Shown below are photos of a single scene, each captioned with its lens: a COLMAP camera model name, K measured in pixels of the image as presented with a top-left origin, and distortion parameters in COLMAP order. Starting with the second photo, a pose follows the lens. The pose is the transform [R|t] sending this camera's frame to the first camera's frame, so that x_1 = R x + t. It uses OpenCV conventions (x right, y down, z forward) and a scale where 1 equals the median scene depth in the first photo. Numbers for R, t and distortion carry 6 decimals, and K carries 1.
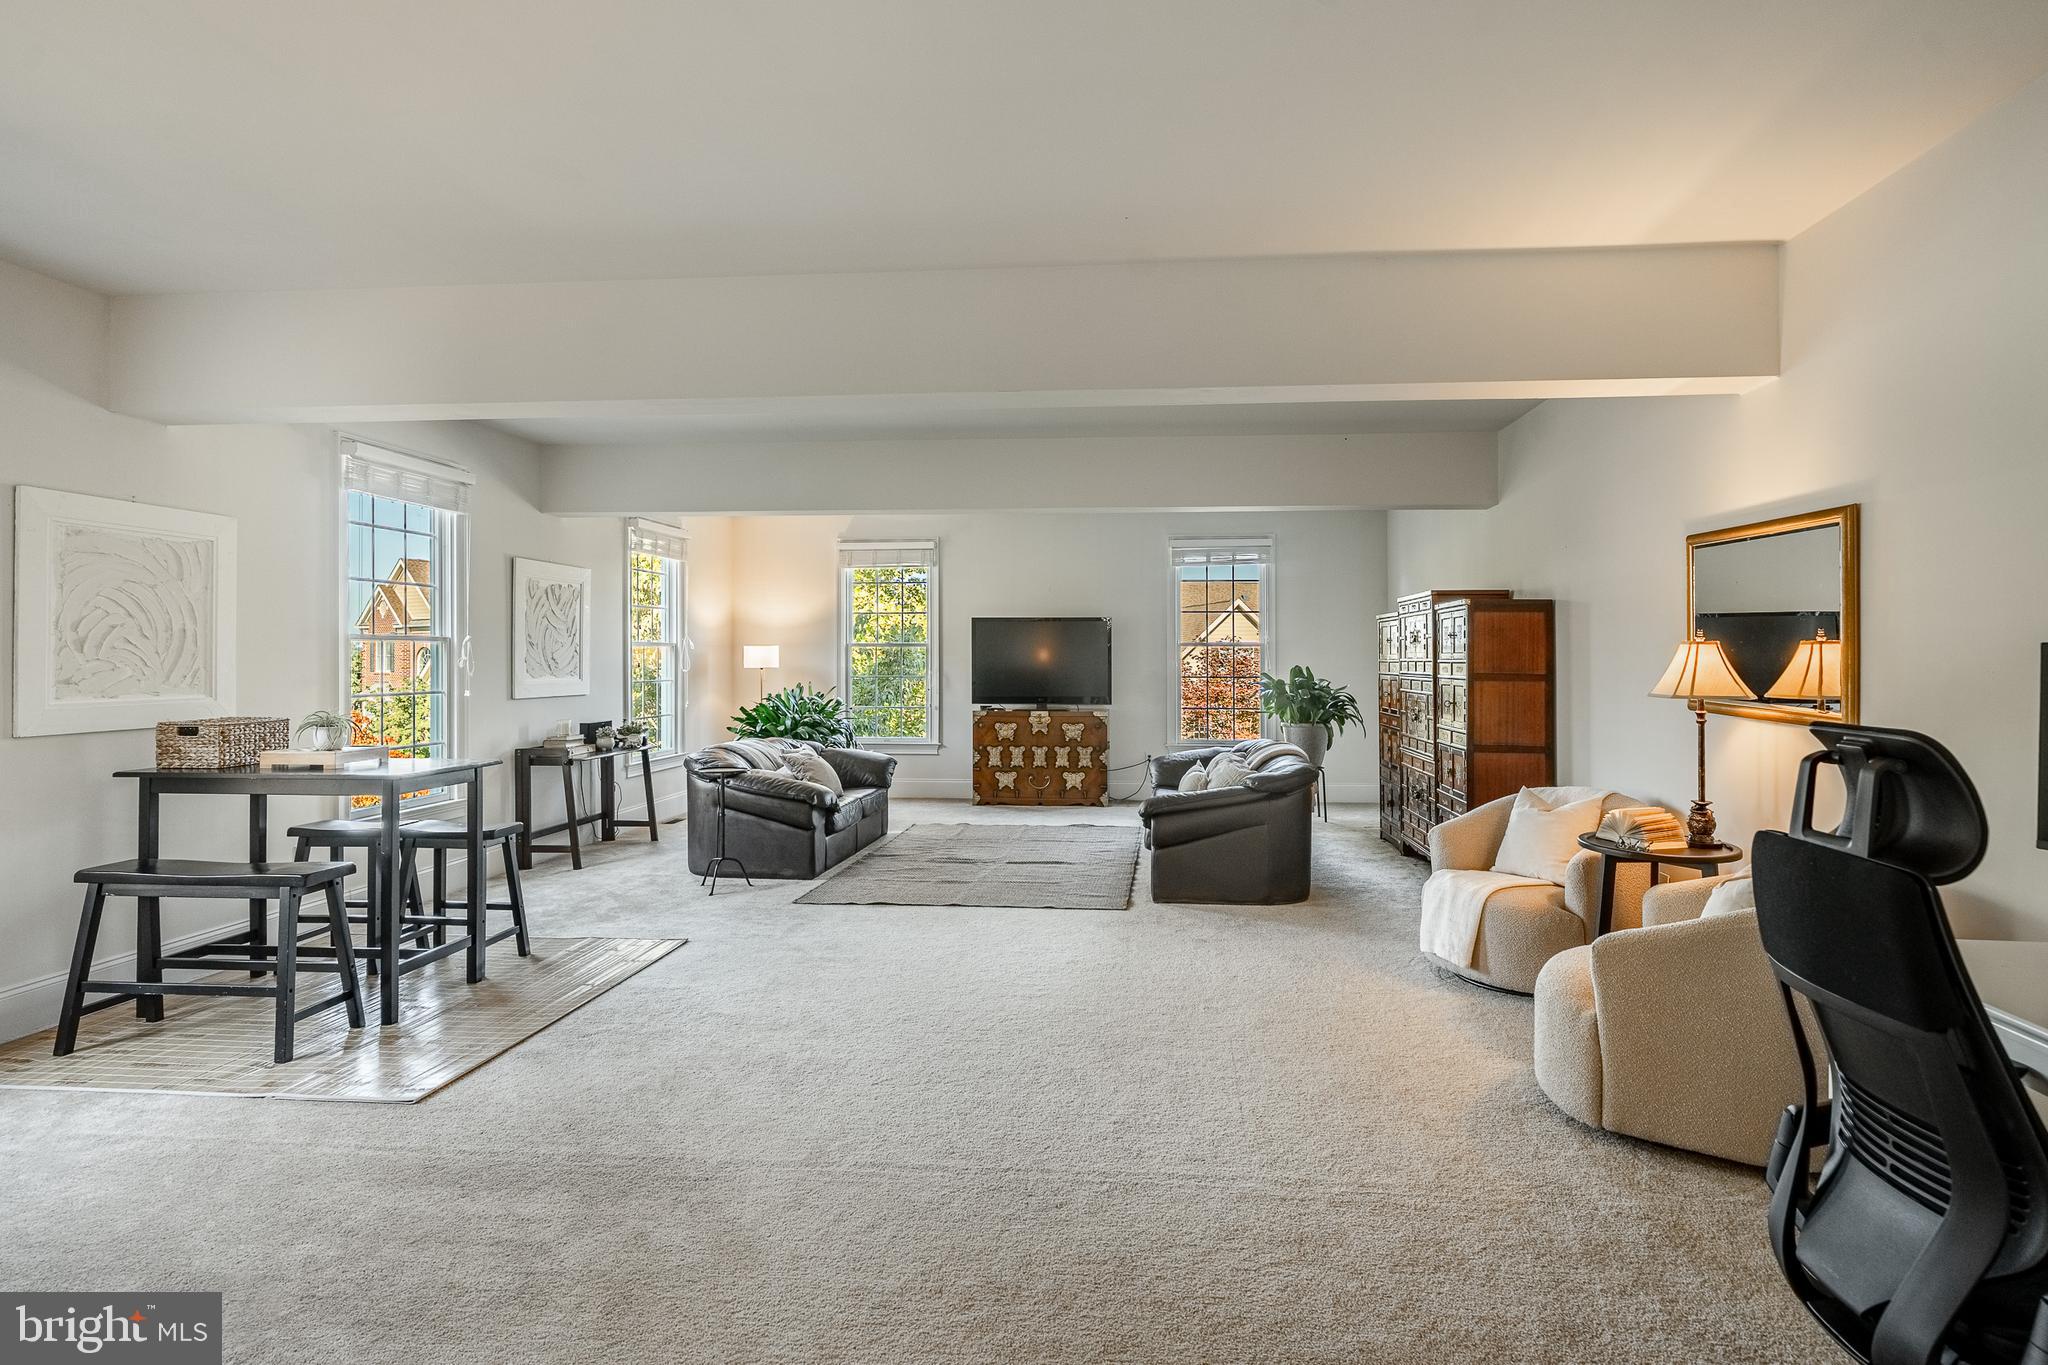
lens RADIAL K [[1035.9, 0, 1031.5], [0, 1035.9, 674.3], [0, 0, 1]] dist [0.000020, -0.001163]
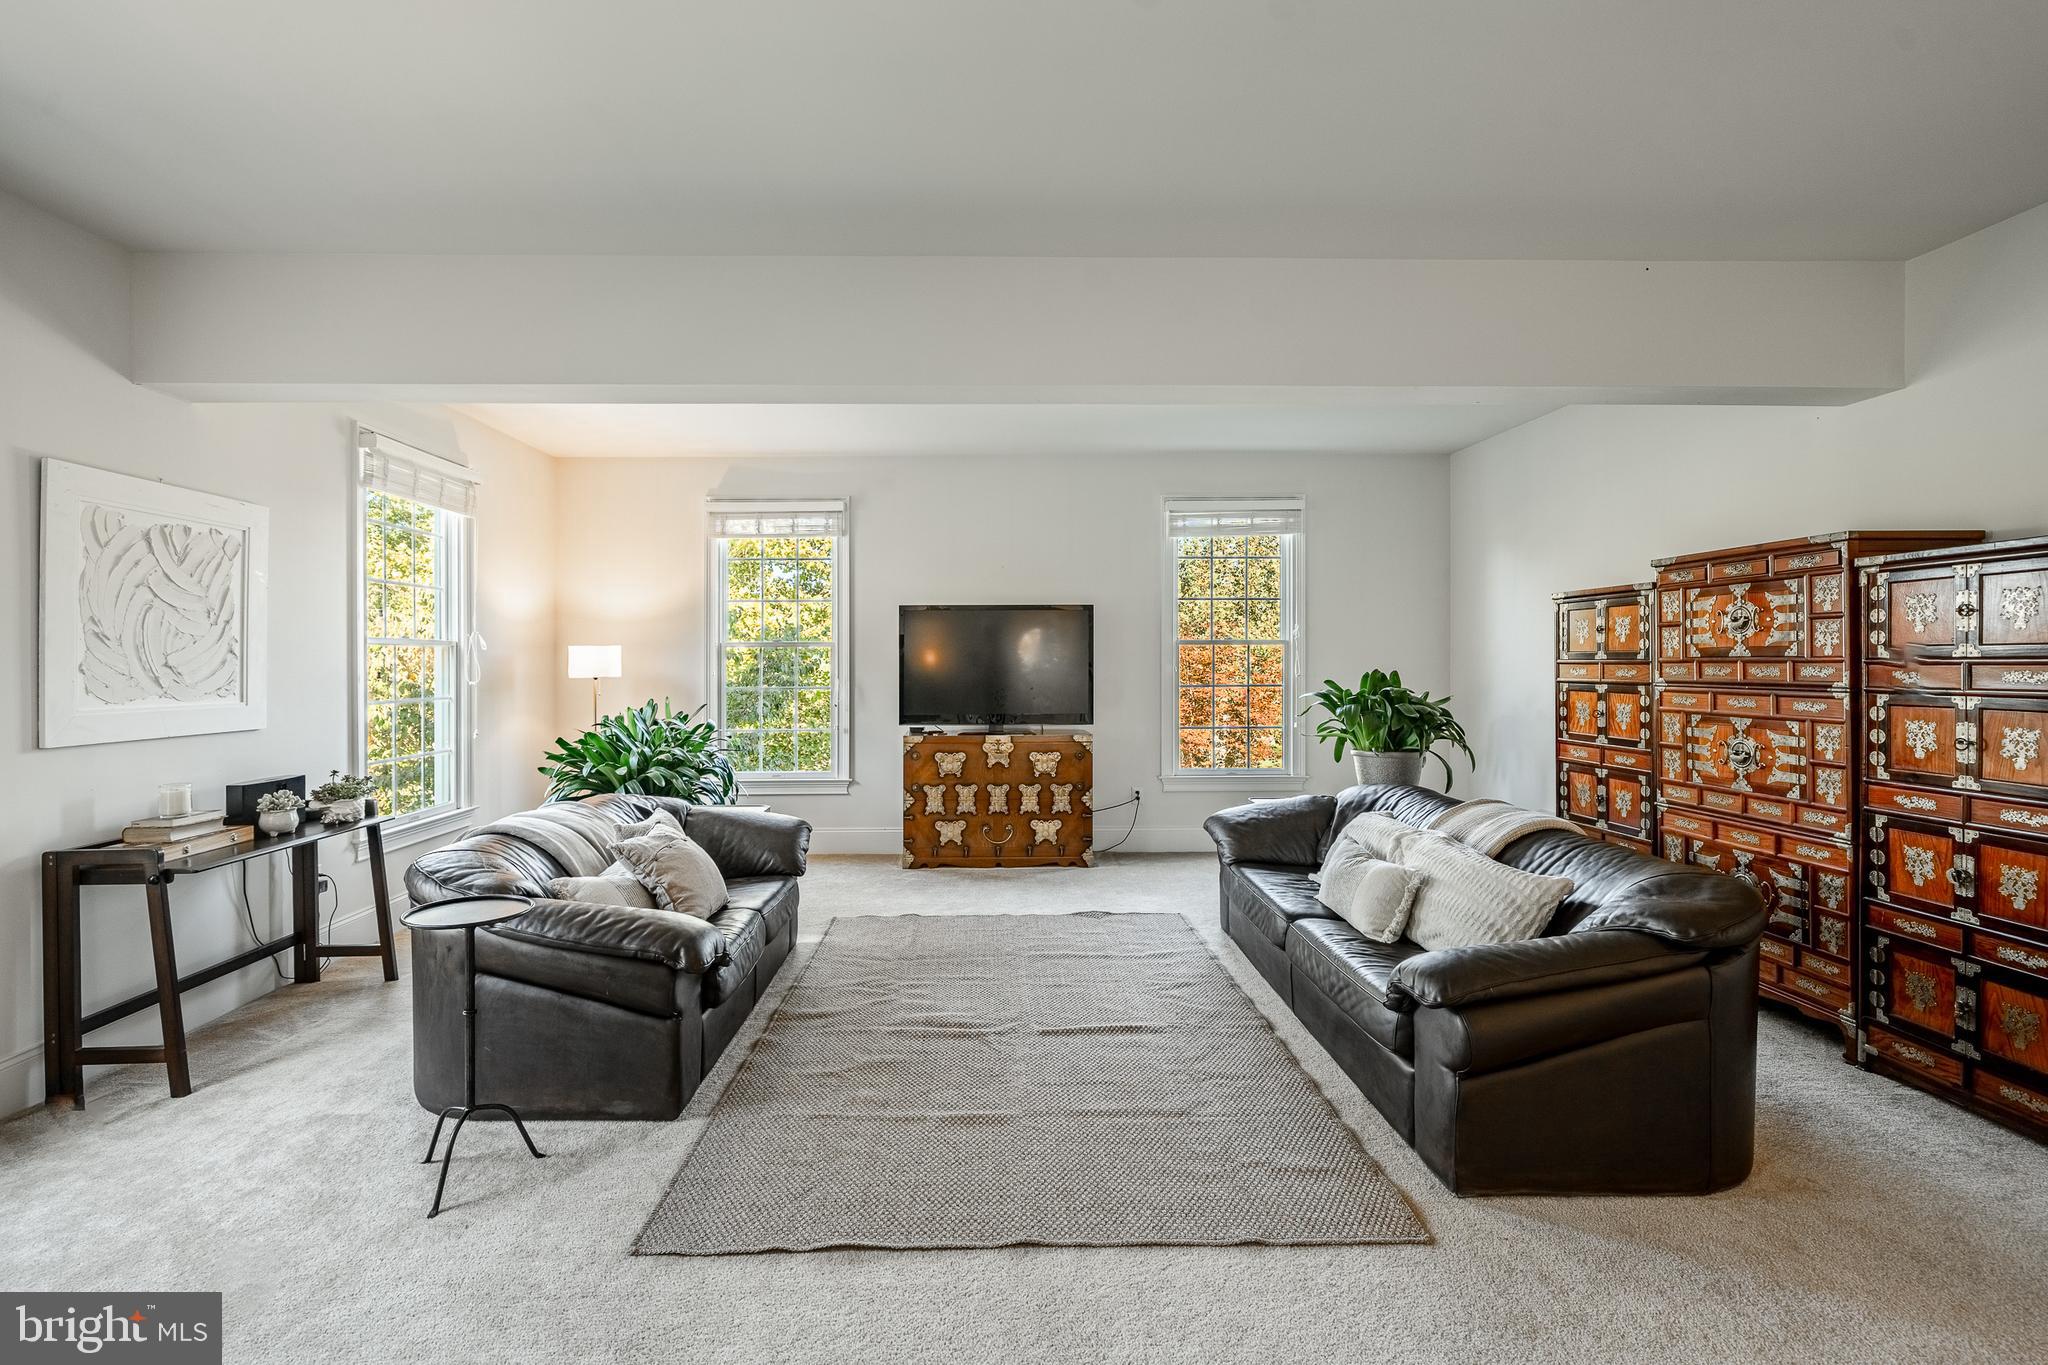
lens RADIAL K [[932.3, 0, 979.2], [0, 932.3, 662.3], [0, 0, 1]] dist [-0.002893, 0.000001]
pose [[0.993504, -0.005087, 0.113683, -0.083406], [0.006973, 0.999844, -0.016199, -0.004937], [-0.113583, 0.016887, 0.993385, 0.384816]]
